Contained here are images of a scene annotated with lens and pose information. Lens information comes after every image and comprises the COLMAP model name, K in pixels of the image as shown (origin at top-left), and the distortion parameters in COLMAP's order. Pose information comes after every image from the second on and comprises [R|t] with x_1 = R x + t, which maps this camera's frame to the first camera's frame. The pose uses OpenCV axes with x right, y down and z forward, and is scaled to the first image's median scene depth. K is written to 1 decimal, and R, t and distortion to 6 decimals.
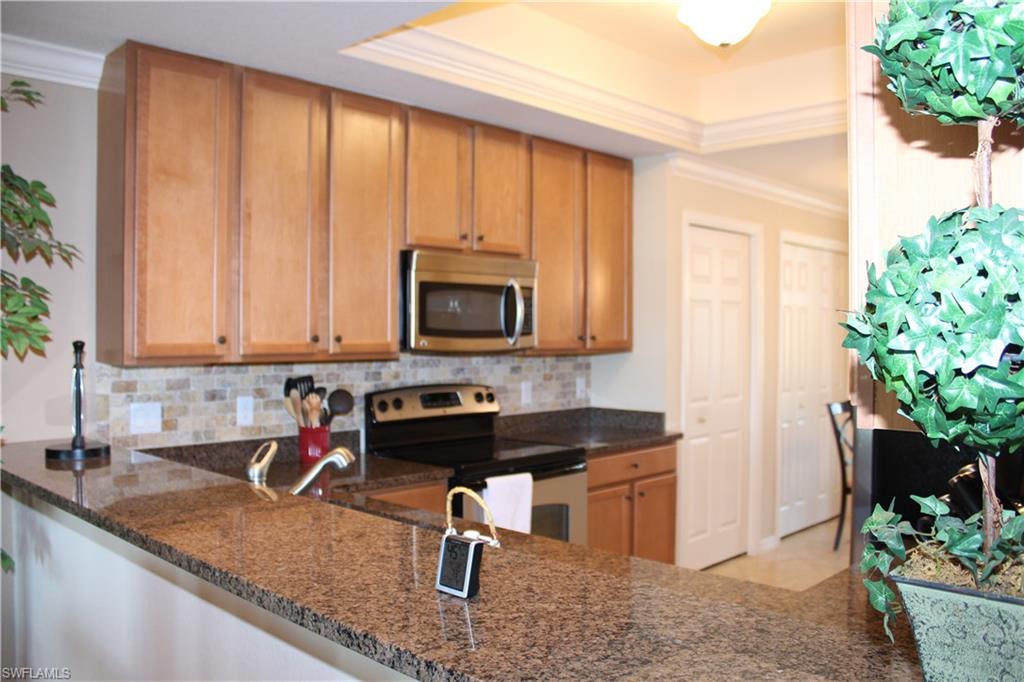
lens RADIAL K [[847.2, 0, 514.7], [0, 847.2, 339.7], [0, 0, 1]] dist [-0.176246, 0.170652]
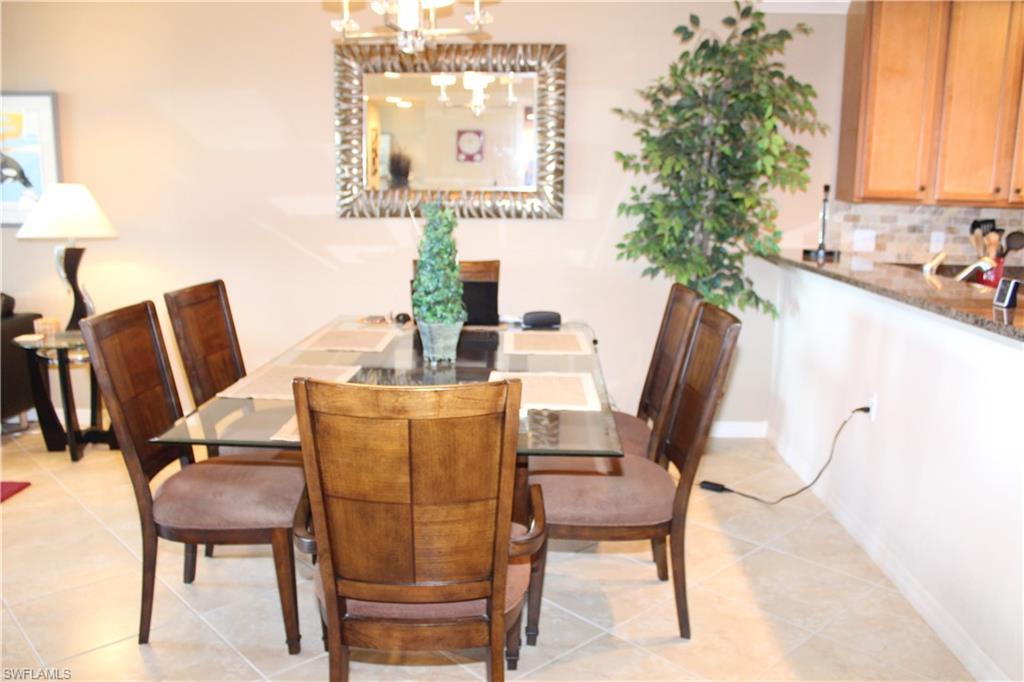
lens RADIAL K [[847.2, 0, 514.7], [0, 847.2, 339.7], [0, 0, 1]] dist [-0.176246, 0.170652]
pose [[0.673044, 0.150375, -0.724154, 0.221687], [-0.023614, 0.982982, 0.182176, 0.016602], [0.739225, -0.105512, 0.665141, -0.457100]]
